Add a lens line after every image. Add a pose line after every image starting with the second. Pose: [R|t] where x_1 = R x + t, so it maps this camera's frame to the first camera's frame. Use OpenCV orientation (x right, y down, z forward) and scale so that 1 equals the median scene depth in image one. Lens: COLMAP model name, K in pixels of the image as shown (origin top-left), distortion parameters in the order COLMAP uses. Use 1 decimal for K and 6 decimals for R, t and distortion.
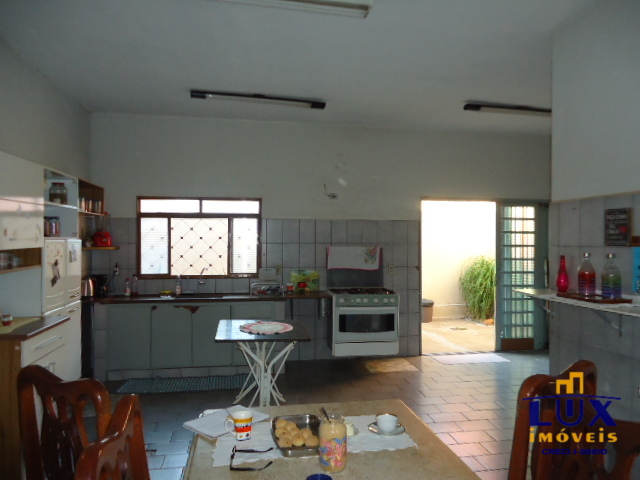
lens RADIAL K [[472.6, 0, 320.0], [0, 472.6, 240.0], [0, 0, 1]] dist [-0.011550, -0.002156]
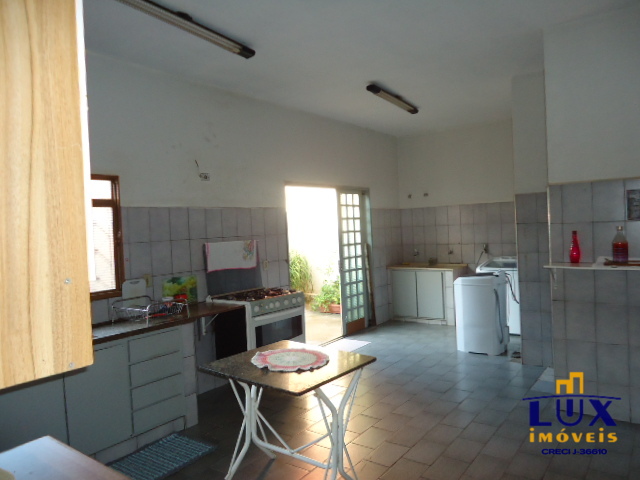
lens RADIAL K [[472.6, 0, 320.0], [0, 472.6, 240.0], [0, 0, 1]] dist [-0.011550, -0.002156]
pose [[0.710636, -0.057209, 0.701230, -0.386328], [0.048321, 0.998304, 0.032477, -0.006640], [-0.701899, 0.010805, 0.712195, 0.326460]]
